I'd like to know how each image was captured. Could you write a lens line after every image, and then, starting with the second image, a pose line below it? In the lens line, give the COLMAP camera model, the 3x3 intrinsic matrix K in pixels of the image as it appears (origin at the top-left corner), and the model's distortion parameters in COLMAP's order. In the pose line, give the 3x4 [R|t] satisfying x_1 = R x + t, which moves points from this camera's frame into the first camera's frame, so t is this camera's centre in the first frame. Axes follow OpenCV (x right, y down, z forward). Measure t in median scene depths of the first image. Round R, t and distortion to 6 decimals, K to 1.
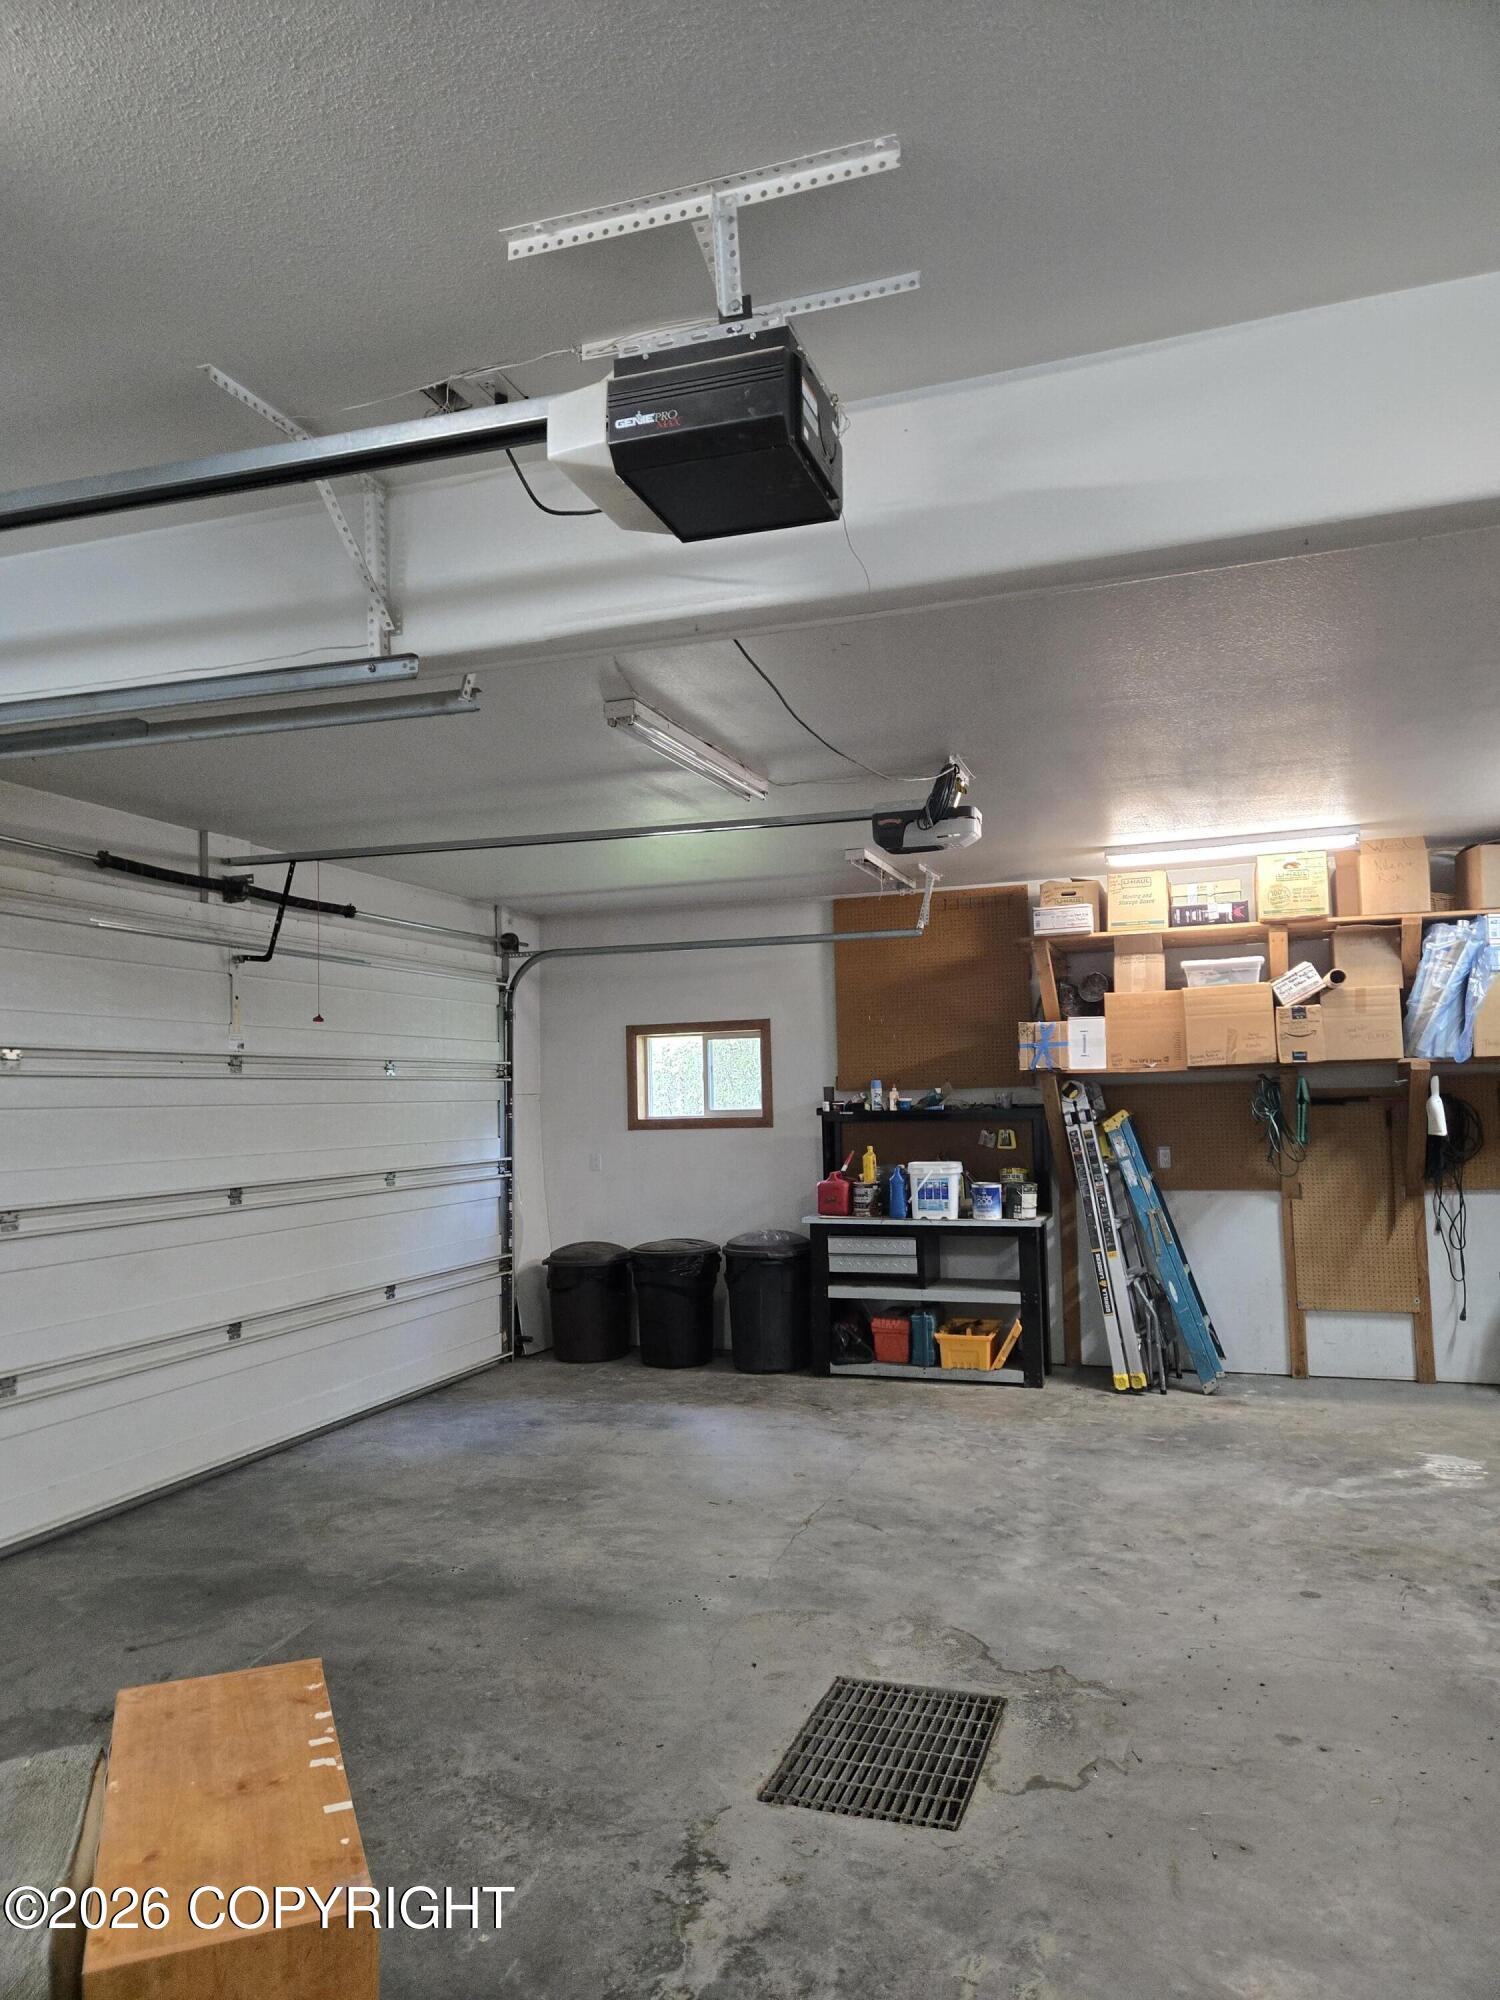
lens RADIAL K [[1349.2, 0, 750.0], [0, 1349.2, 1000.0], [0, 0, 1]] dist [0.081066, -0.080558]
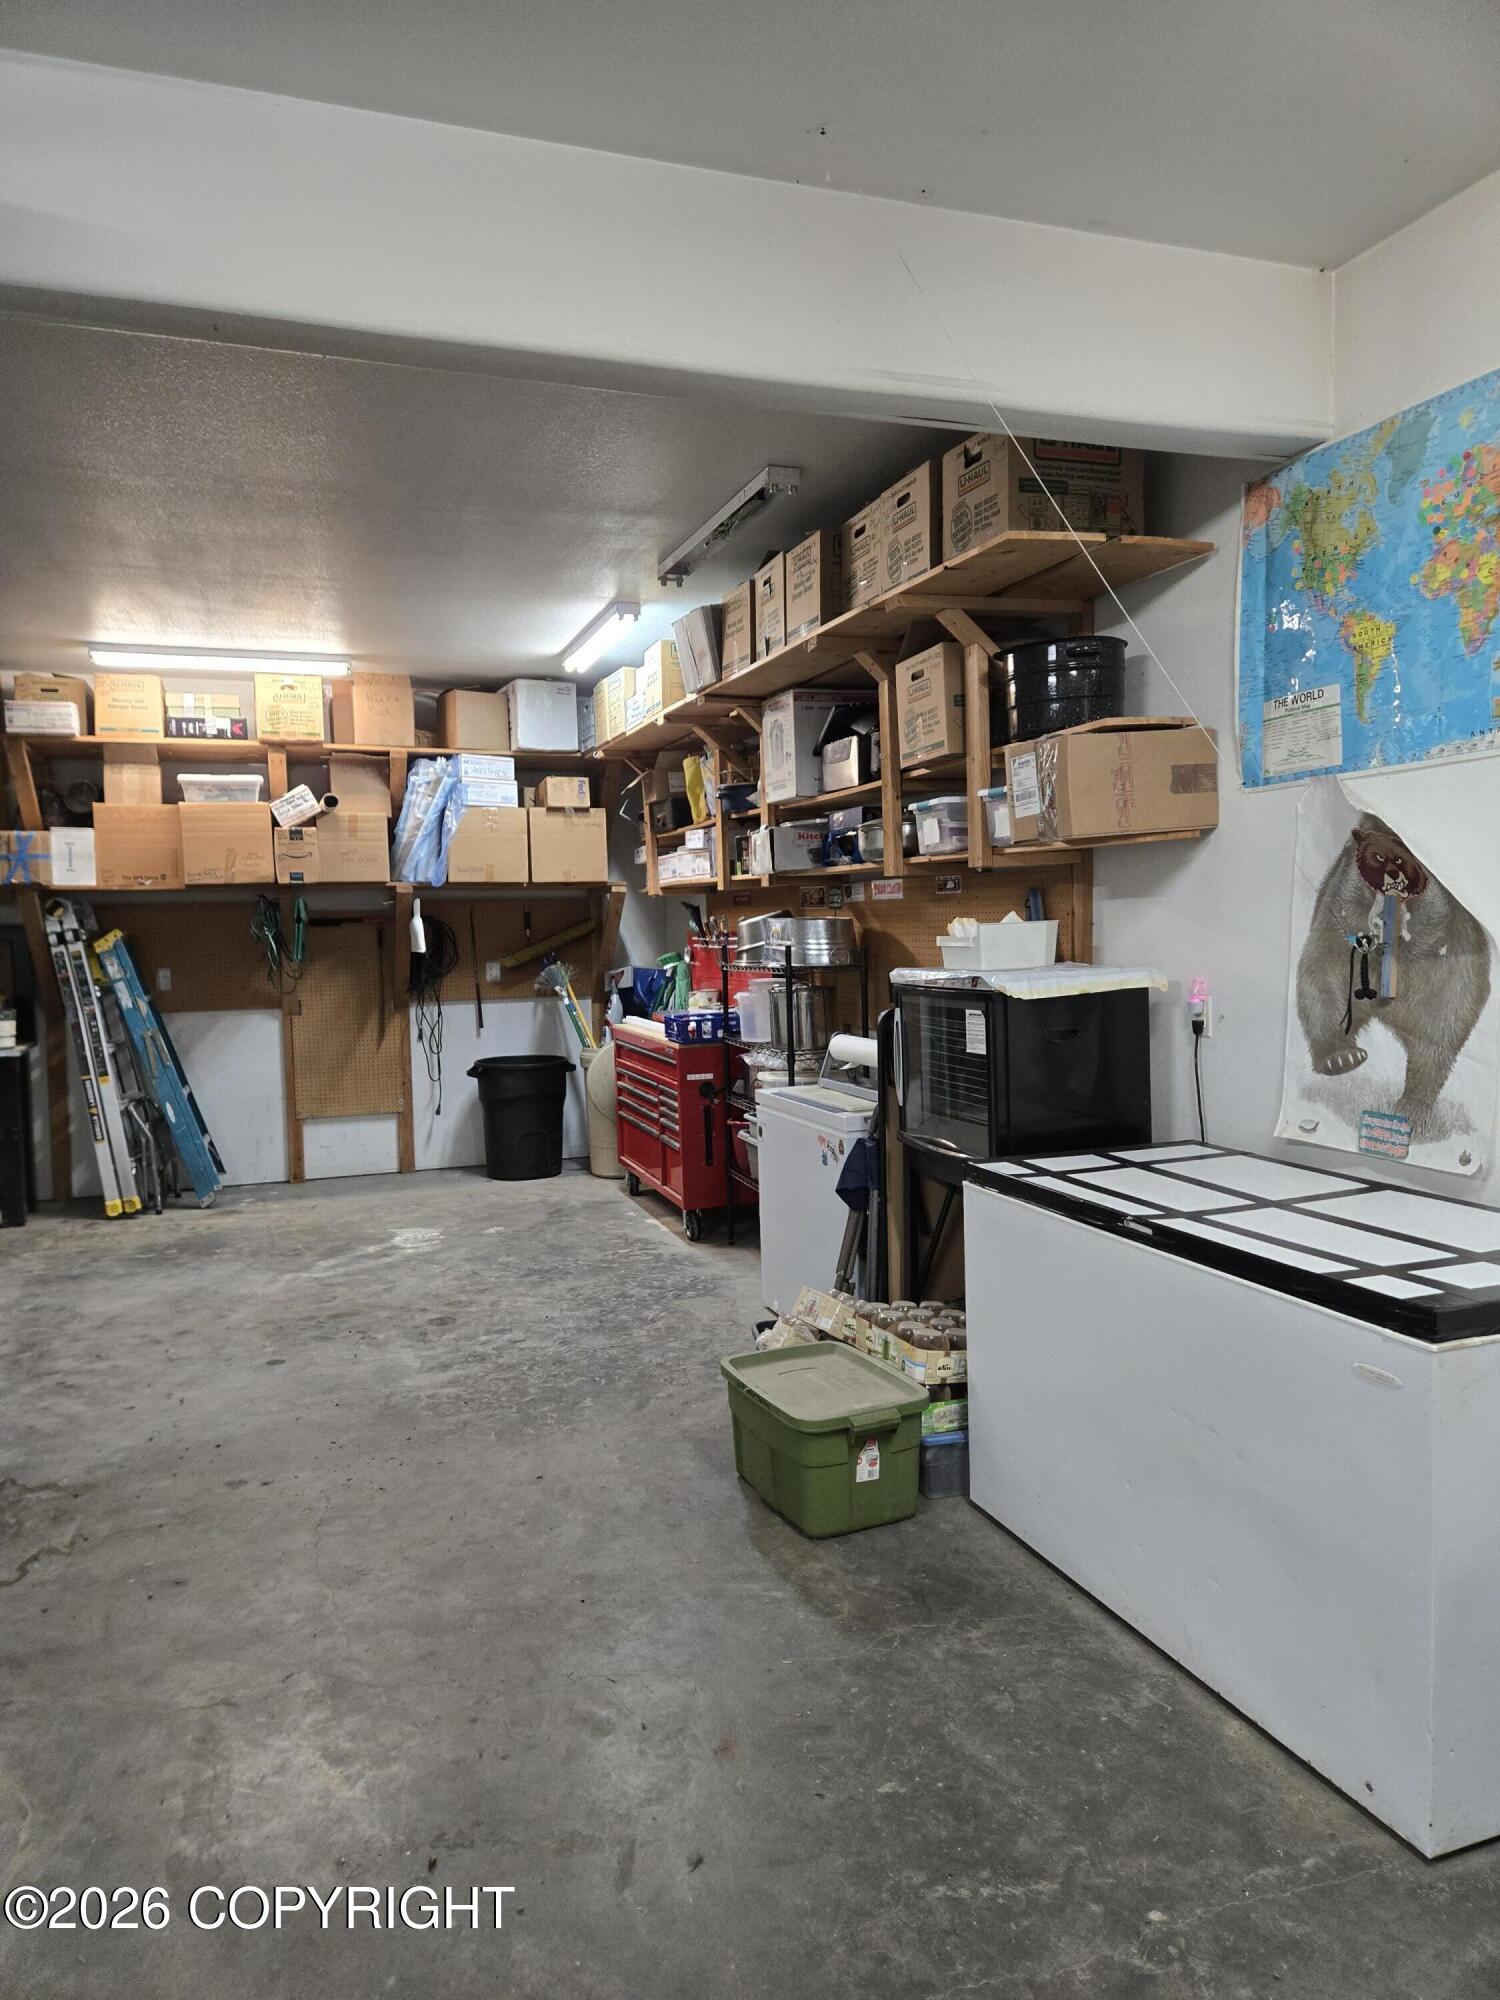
lens RADIAL K [[1355.6, 0, 755.1], [0, 1355.6, 1011.8], [0, 0, 1]] dist [0.073985, -0.081706]
pose [[0.777683, -0.032991, 0.627791, 0.019211], [-0.047423, 0.992698, 0.110912, 0.011414], [-0.626866, -0.116026, 0.770440, -0.030643]]
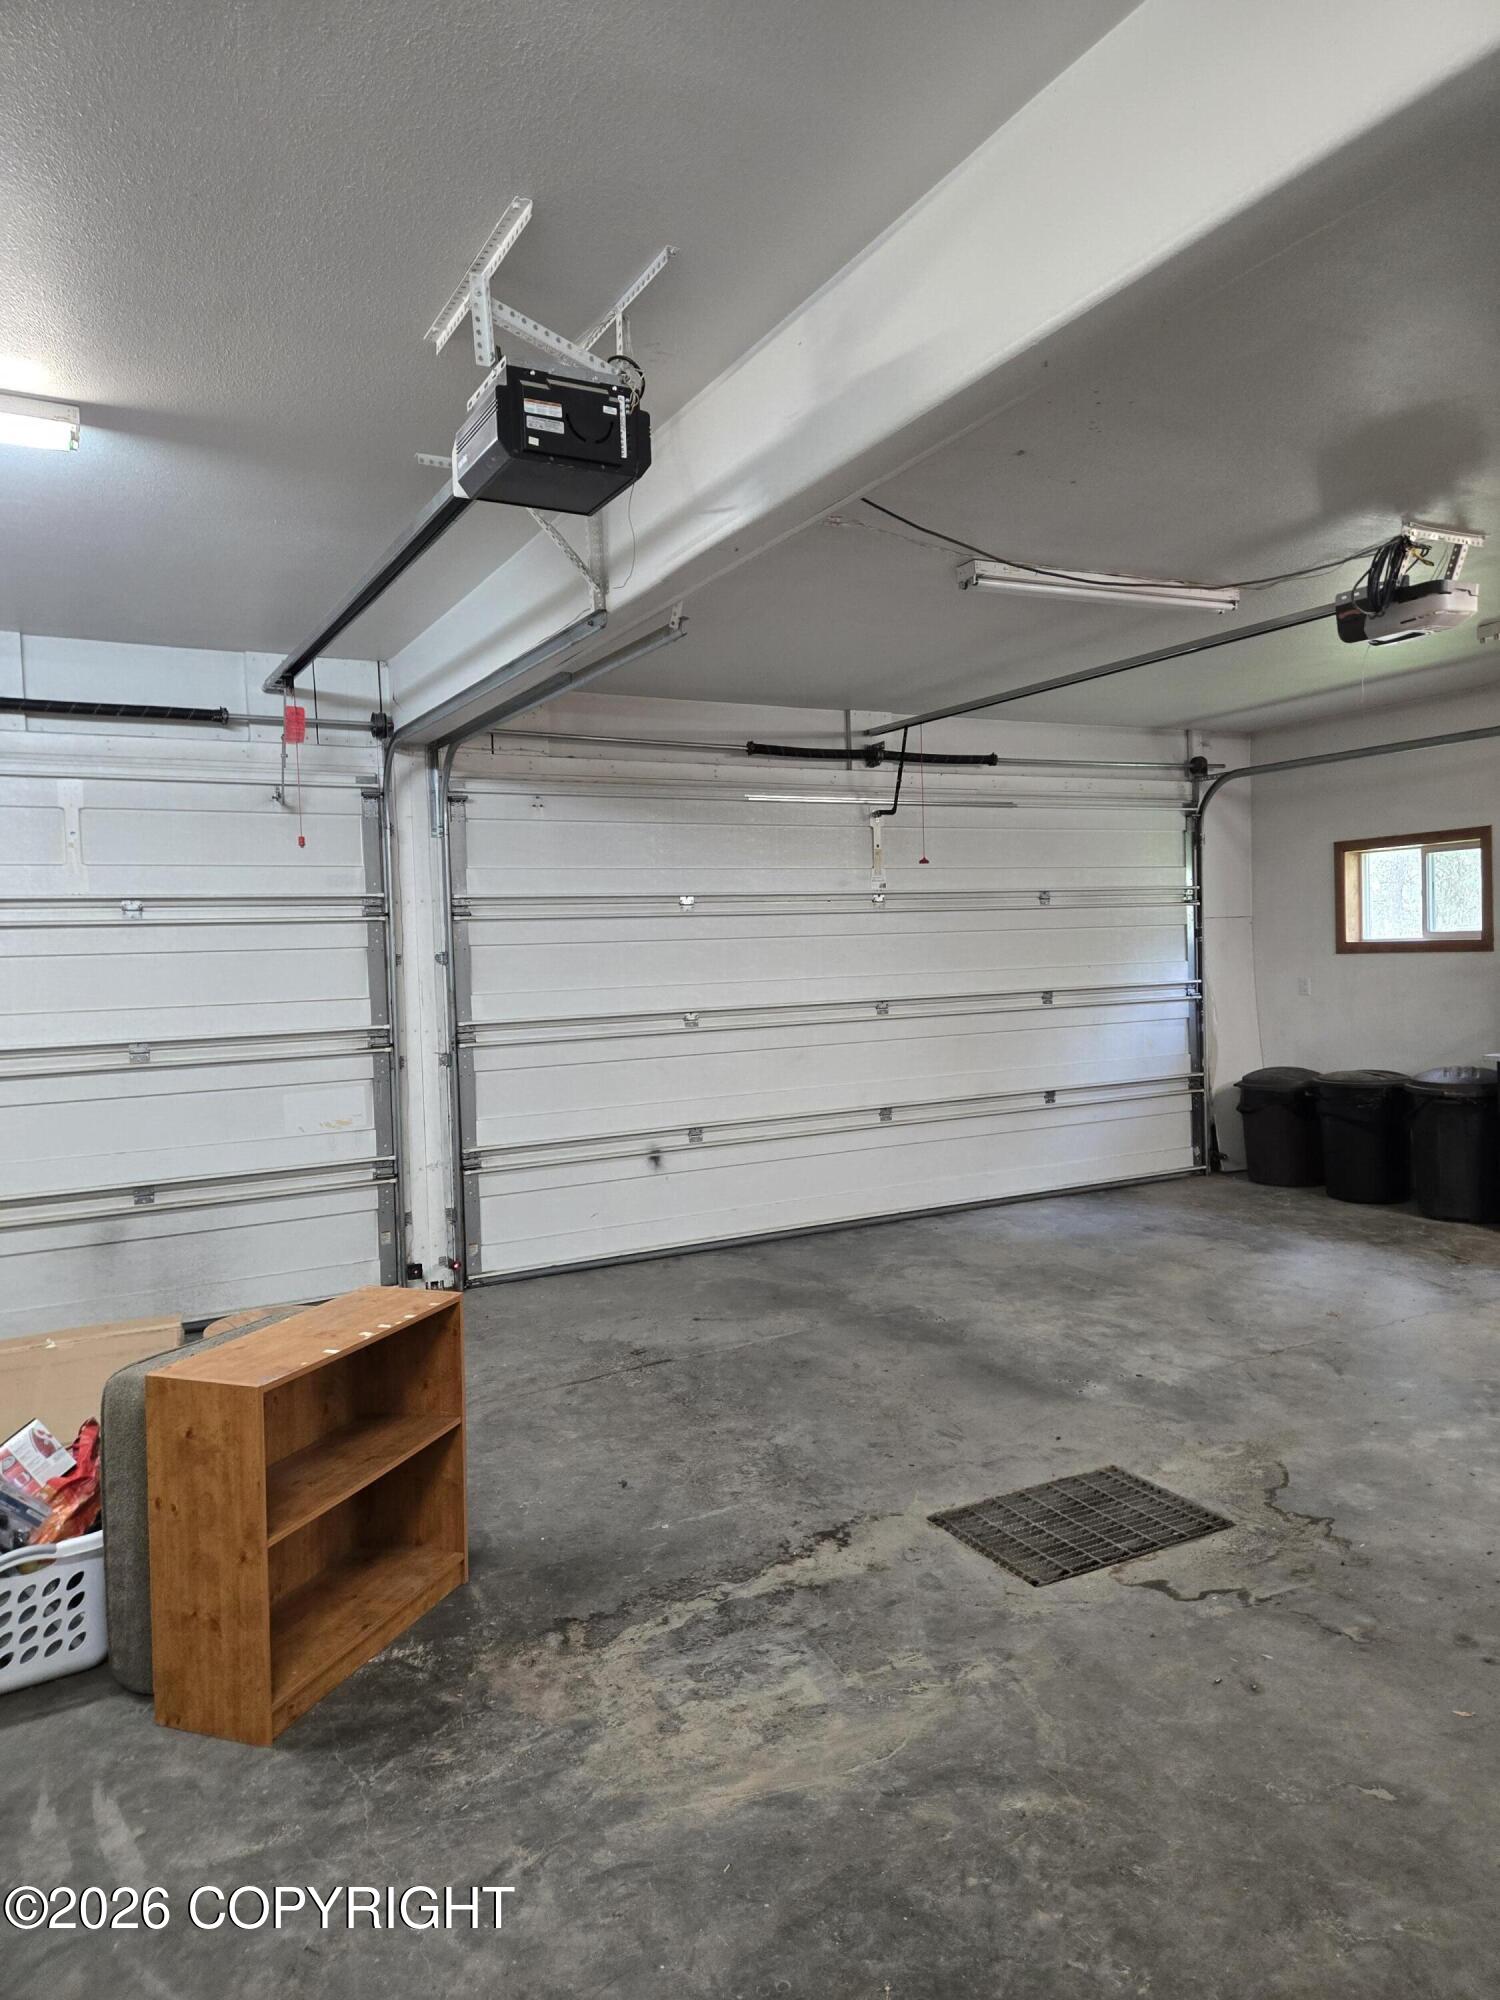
lens RADIAL K [[1314.8, 0, 723.9], [0, 1314.8, 981.5], [0, 0, 1]] dist [0.082442, -0.072857]
pose [[0.727742, 0.016479, -0.685653, 0.319309], [0.067808, 0.993085, 0.095839, -0.003449], [0.682491, -0.116239, 0.721592, 0.044452]]
